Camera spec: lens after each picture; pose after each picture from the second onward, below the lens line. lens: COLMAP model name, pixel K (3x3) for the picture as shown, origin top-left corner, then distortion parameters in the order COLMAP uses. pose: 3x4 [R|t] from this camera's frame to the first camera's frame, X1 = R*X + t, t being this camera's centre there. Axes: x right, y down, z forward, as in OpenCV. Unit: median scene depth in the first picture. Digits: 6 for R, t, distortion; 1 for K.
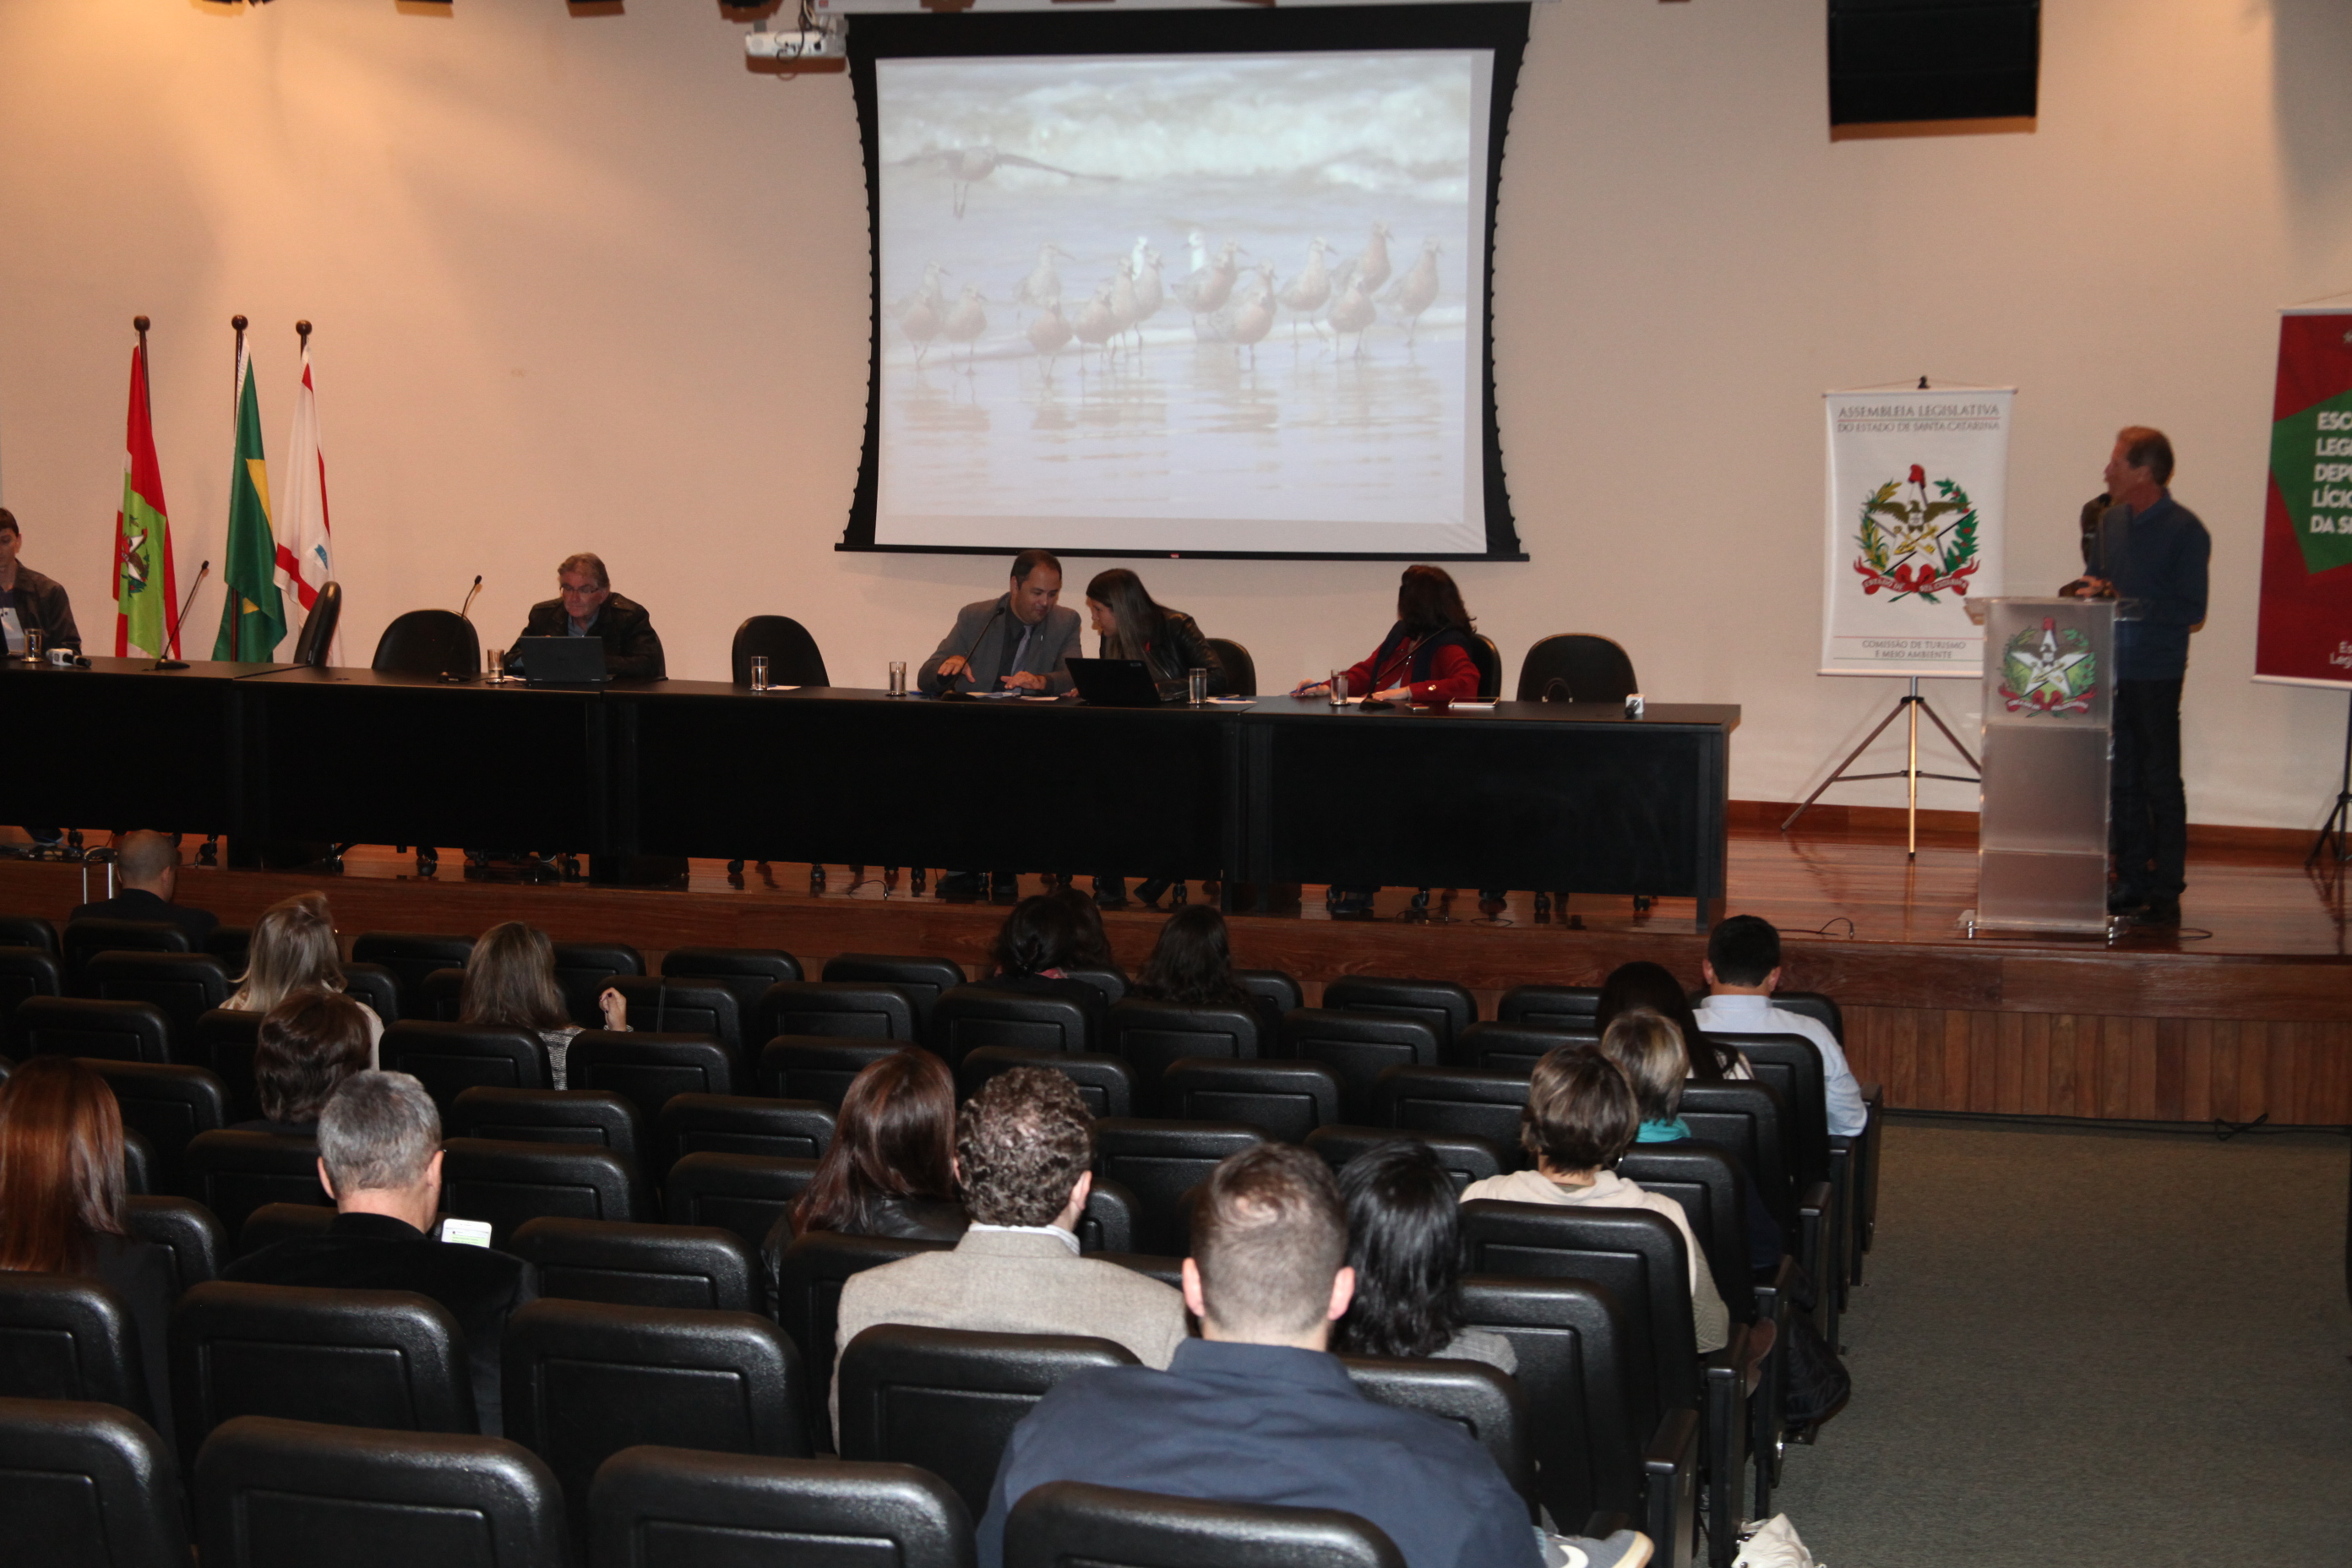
lens RADIAL K [[3879.9, 0, 1176.0], [0, 3879.9, 784.0], [0, 0, 1]] dist [0.266053, 0.117063]
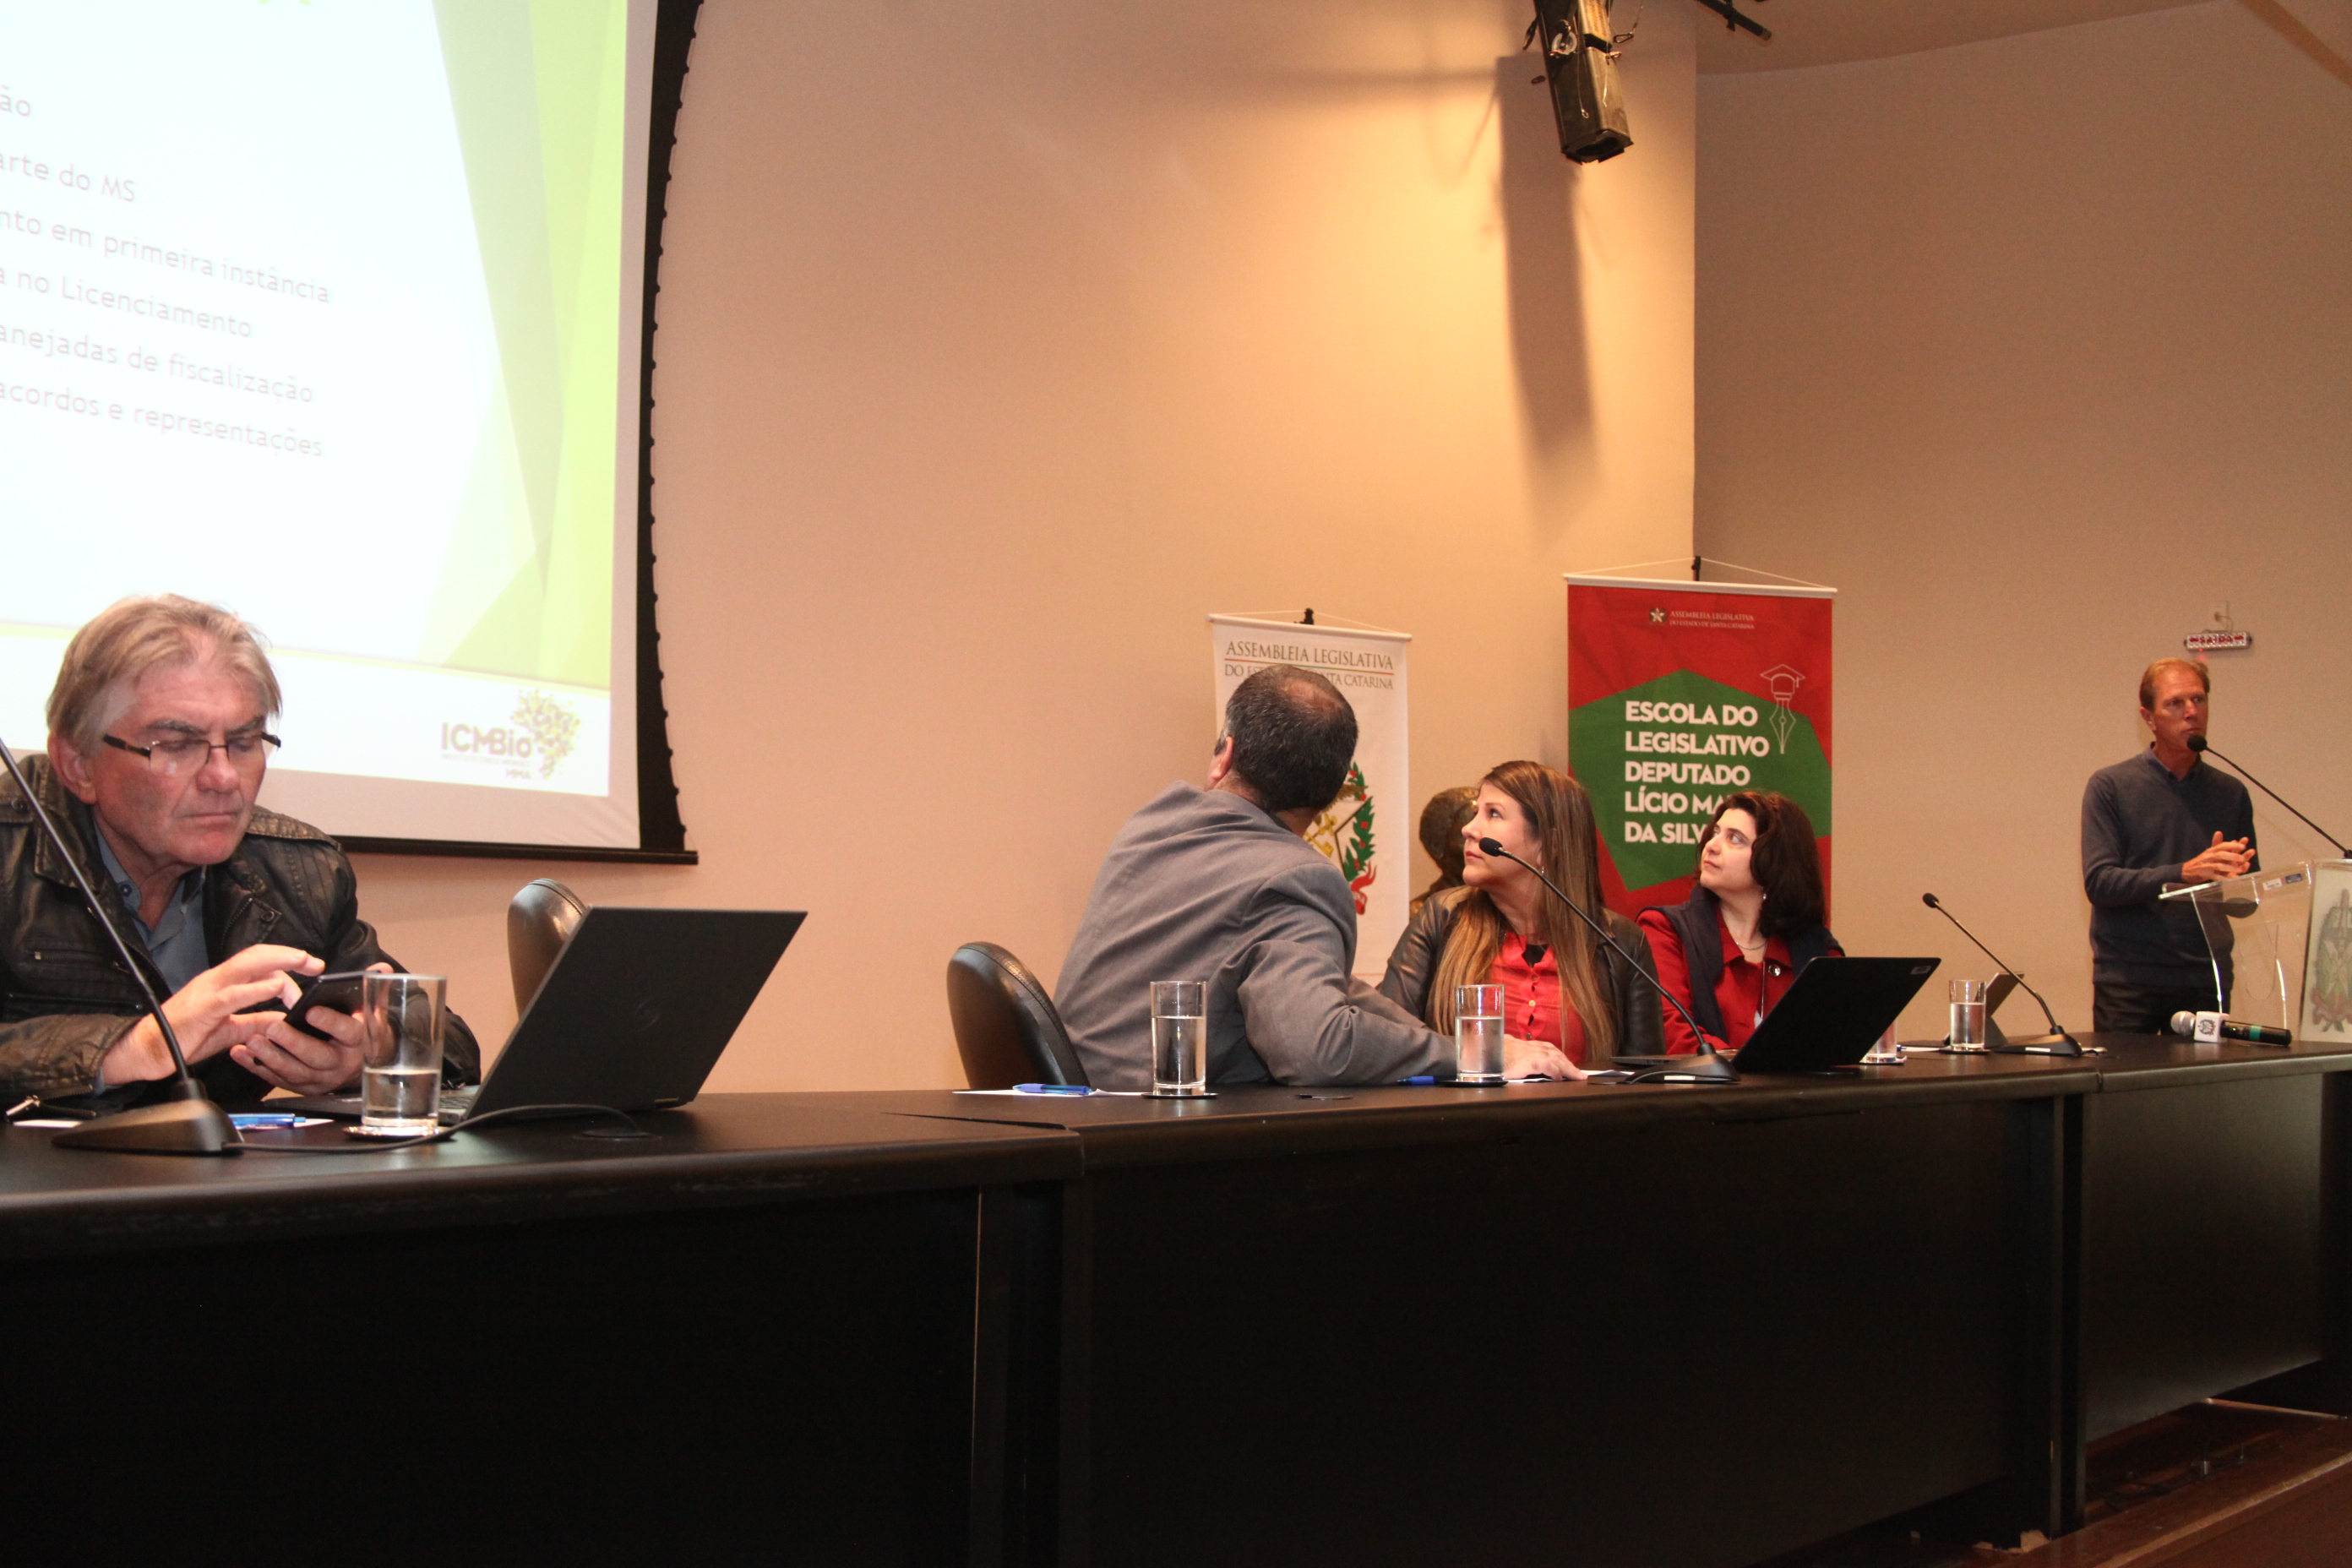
lens RADIAL K [[2691.5, 0, 1175.4], [0, 2691.5, 893.9], [0, 0, 1]] dist [-0.098072, 0.048564]
pose [[0.413250, 0.024073, 0.910300, -0.262416], [0.080805, 0.994738, -0.062989, -0.023555], [-0.907026, 0.099587, 0.409130, 0.828933]]
